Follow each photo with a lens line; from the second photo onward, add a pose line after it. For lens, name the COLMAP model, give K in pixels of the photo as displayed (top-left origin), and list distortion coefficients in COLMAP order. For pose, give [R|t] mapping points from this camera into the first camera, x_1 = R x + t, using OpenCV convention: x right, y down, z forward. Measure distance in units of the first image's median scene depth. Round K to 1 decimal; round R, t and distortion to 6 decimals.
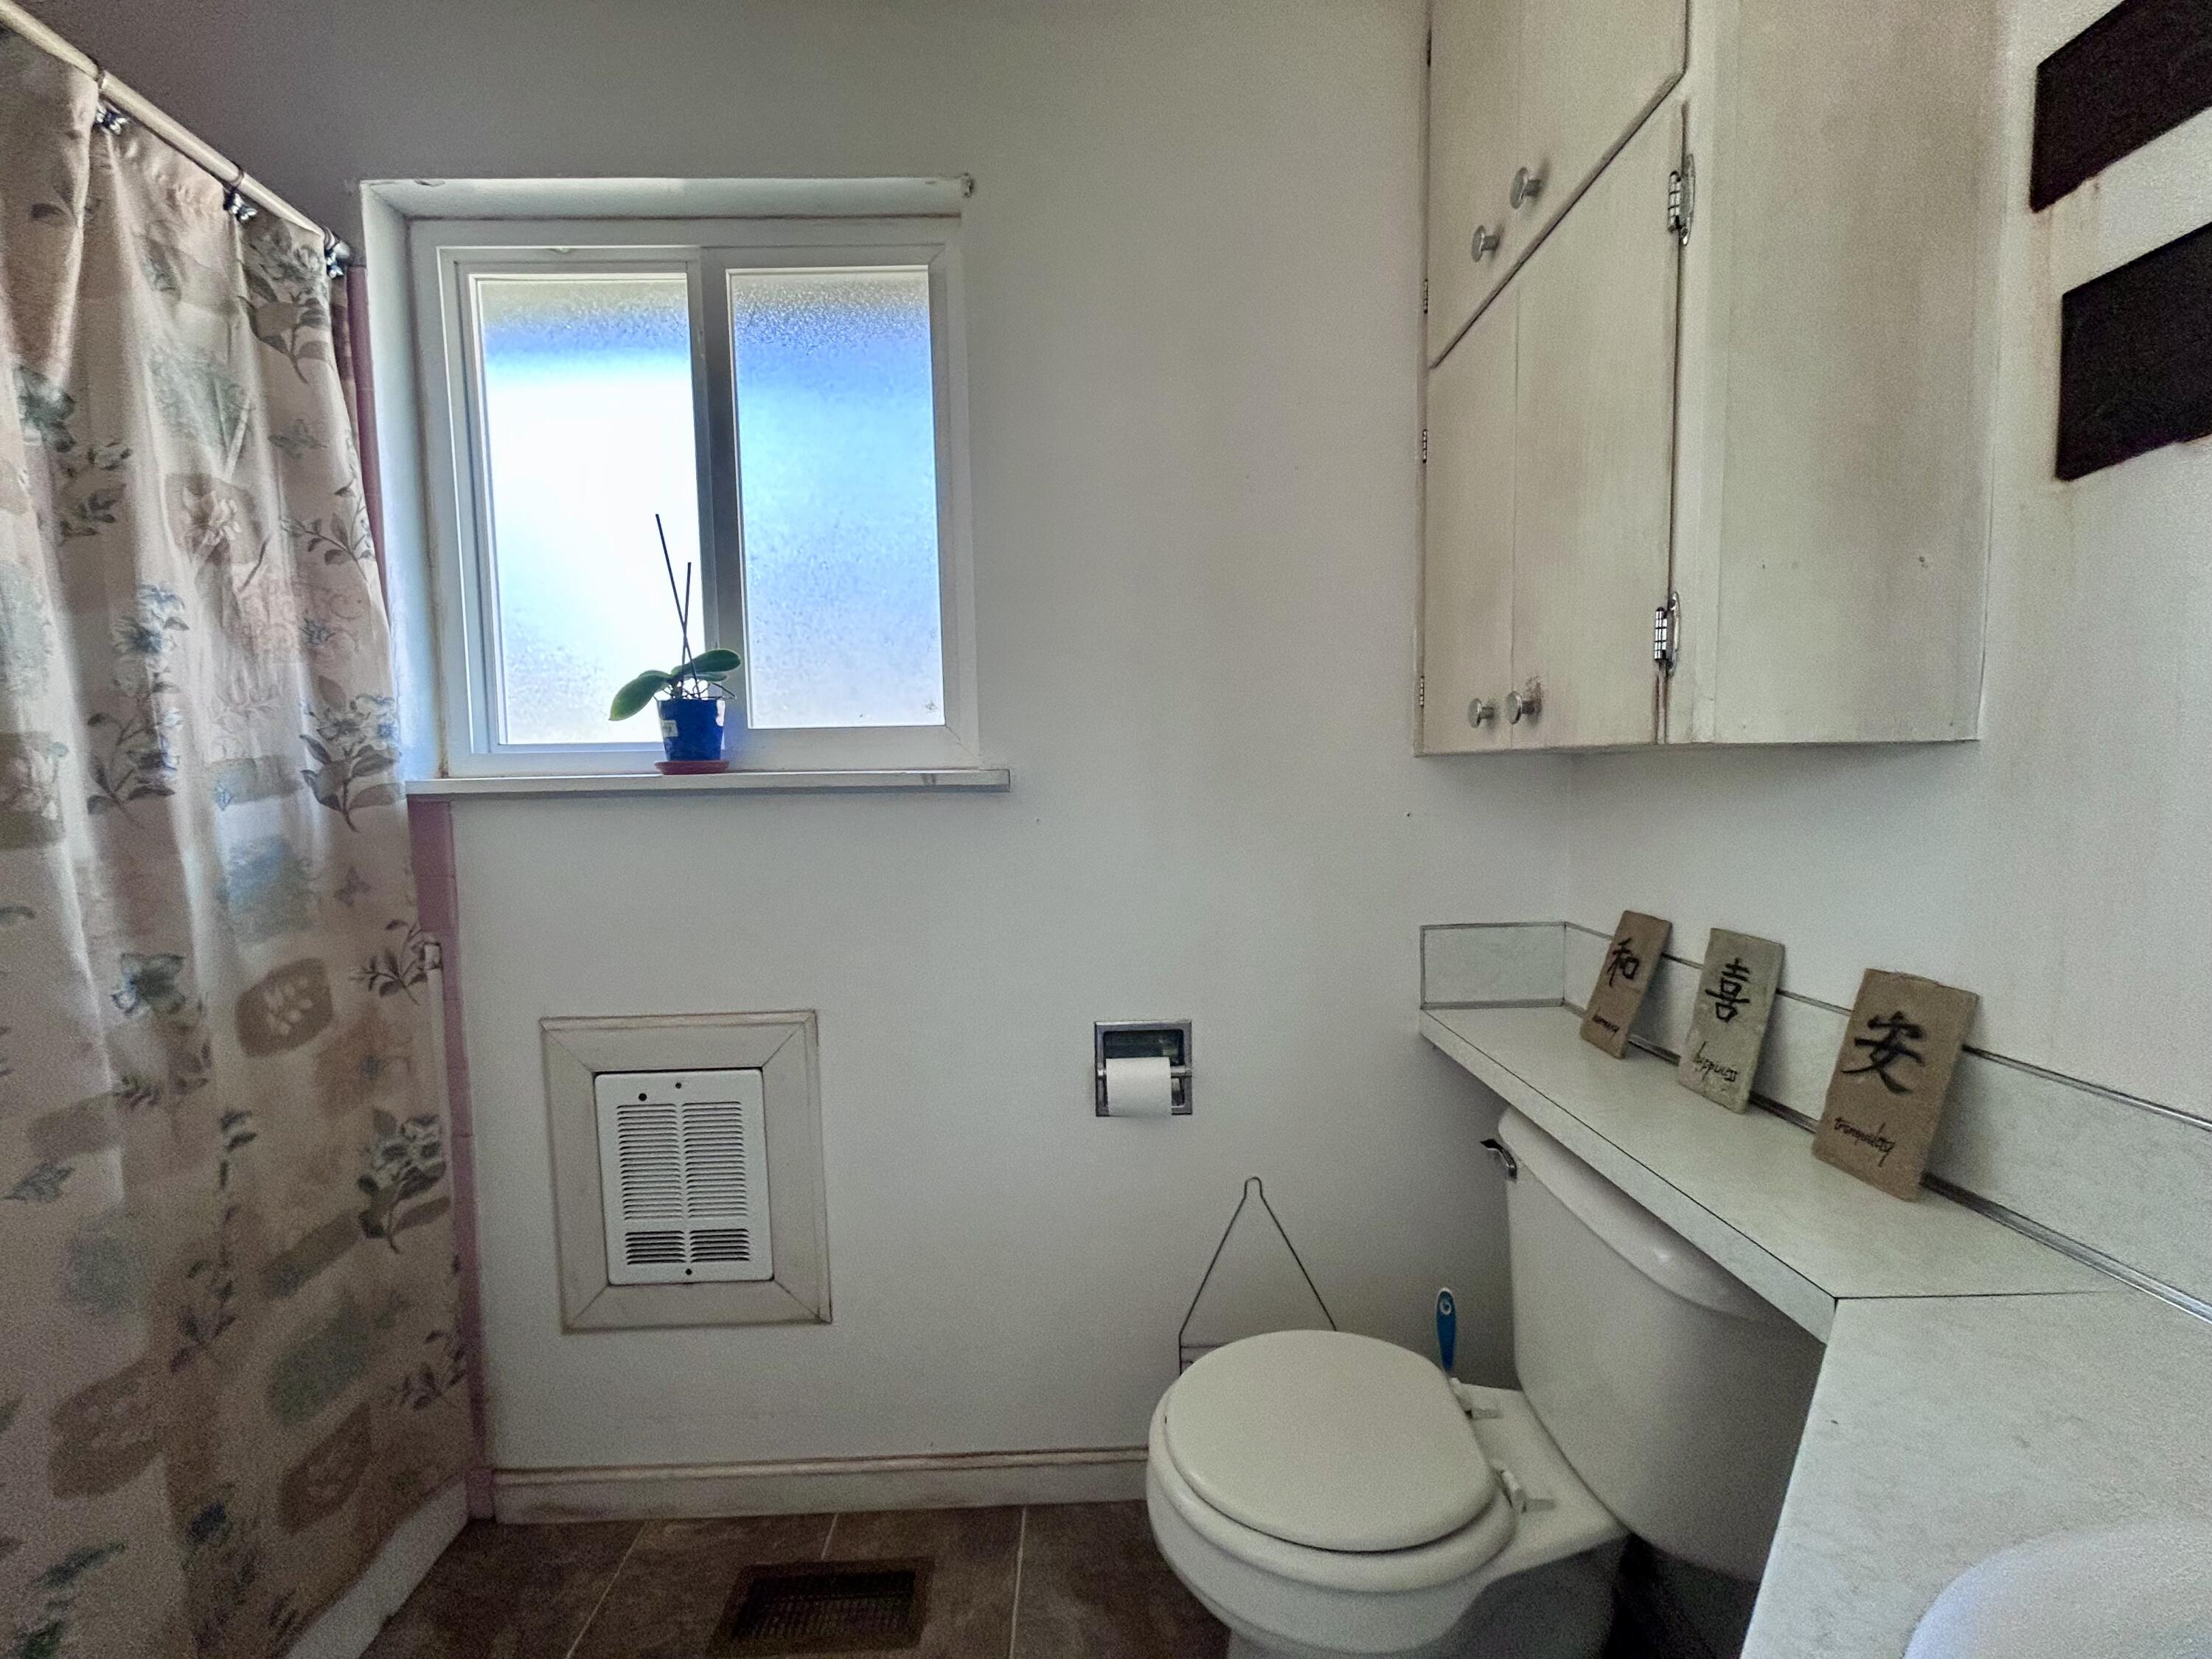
lens RADIAL K [[895.8, 0, 1103.1], [0, 895.8, 835.0], [0, 0, 1]] dist [0.001775, -0.000083]
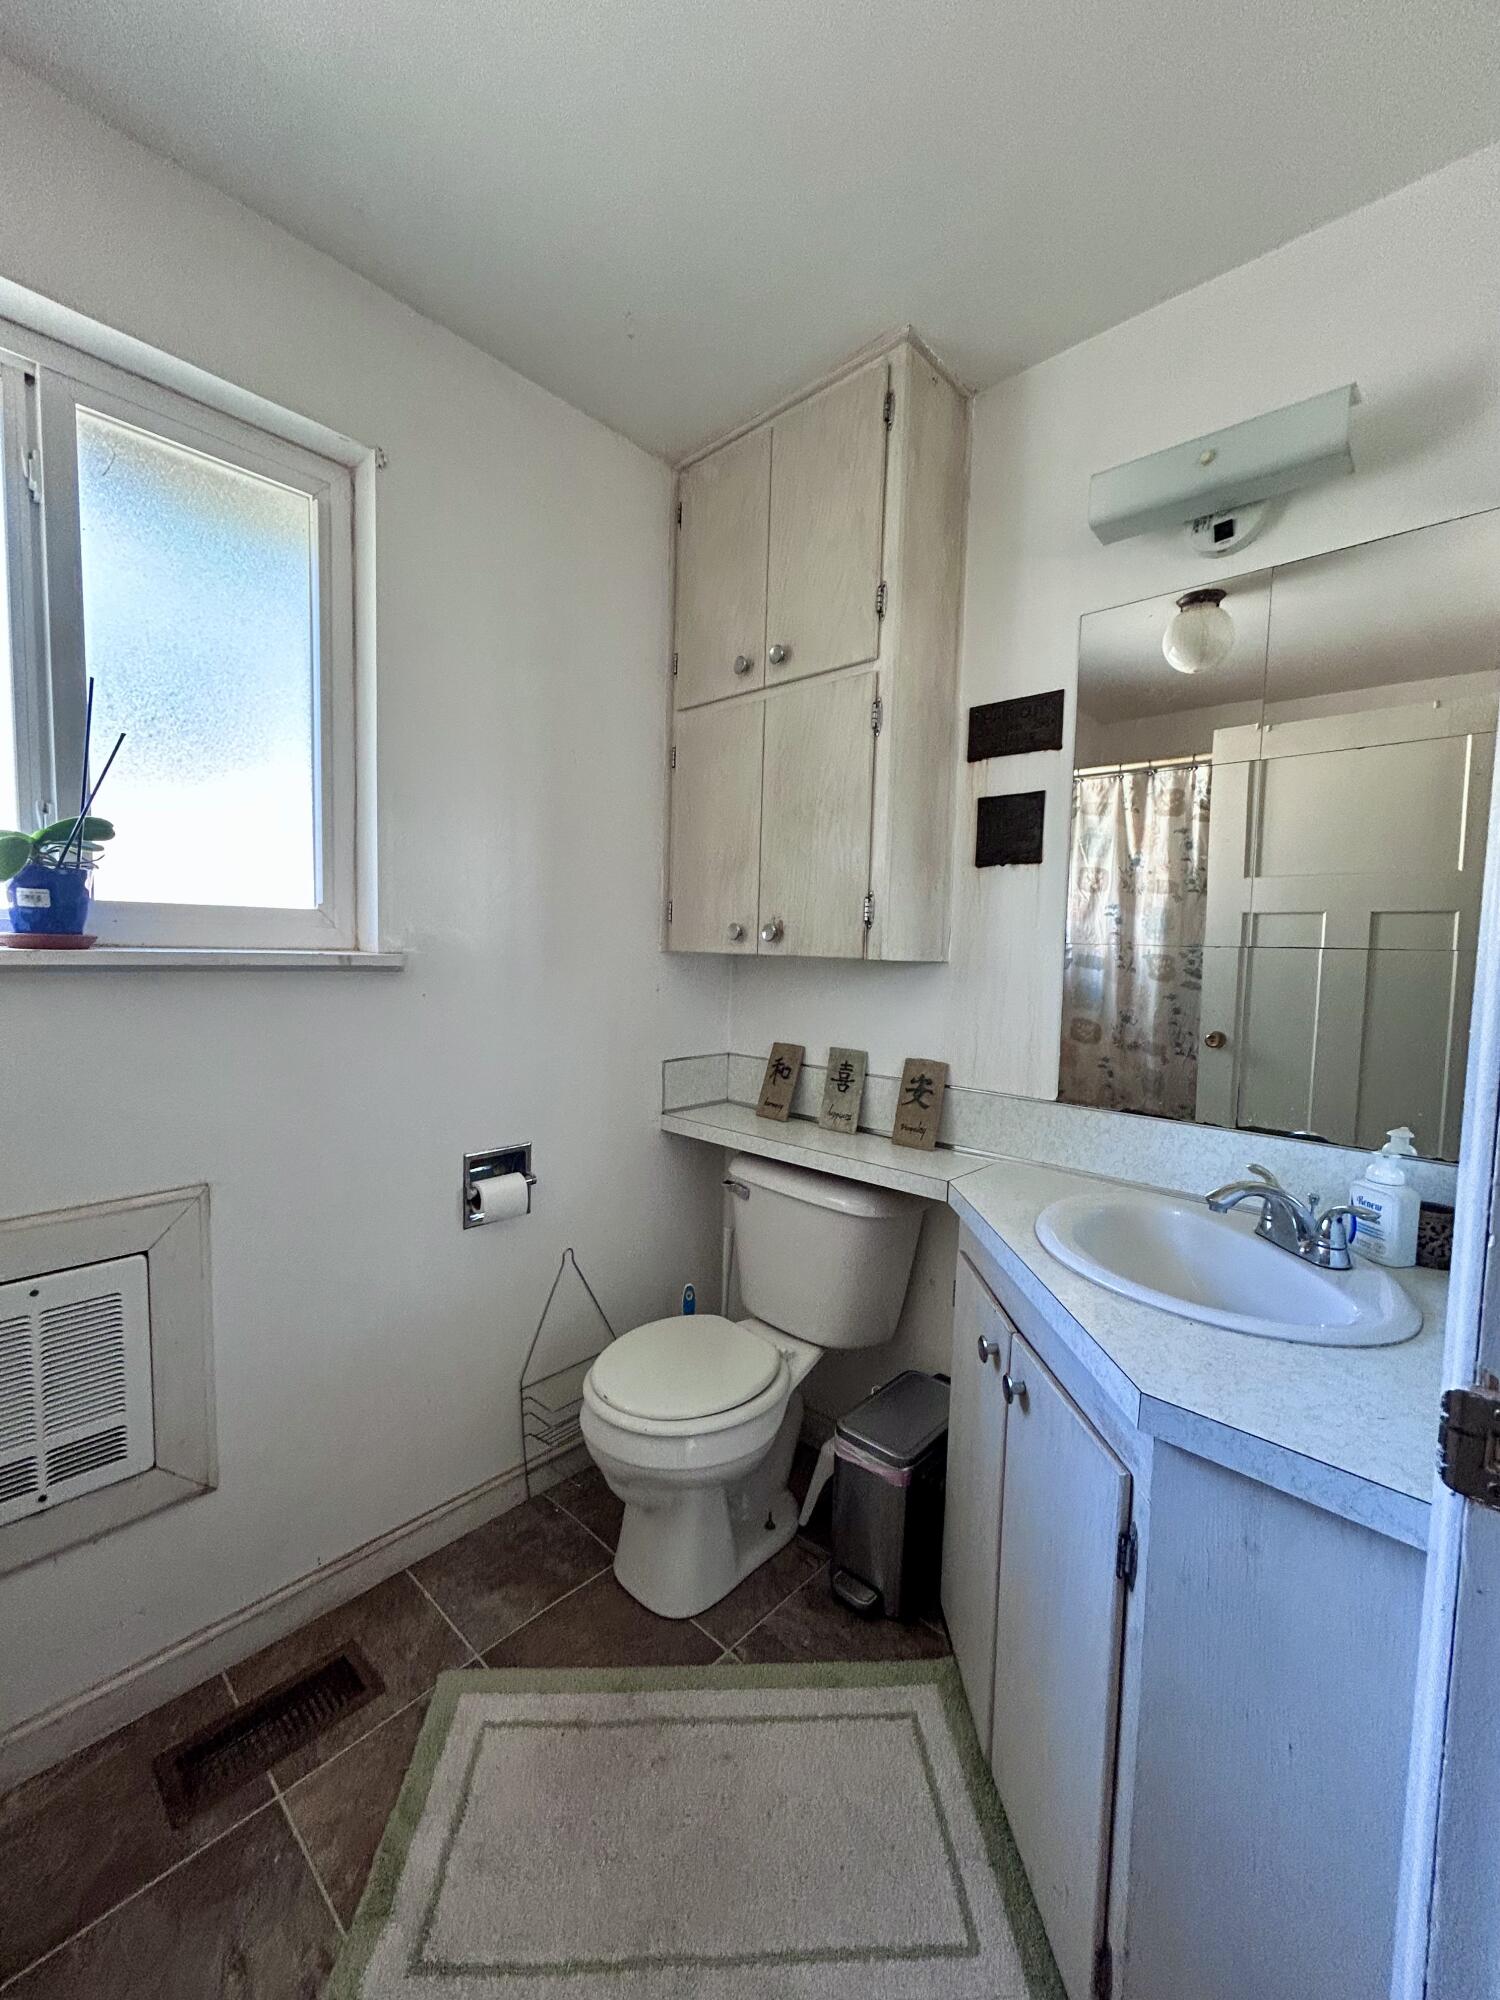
lens RADIAL K [[810.0, 0, 754.8], [0, 810.0, 999.8], [0, 0, 1]] dist [0.001775, -0.000083]
pose [[0.687050, -0.012652, 0.726500, -0.621837], [0.012868, 0.999903, 0.005244, -0.011331], [-0.726496, 0.005746, 0.687147, -0.095200]]
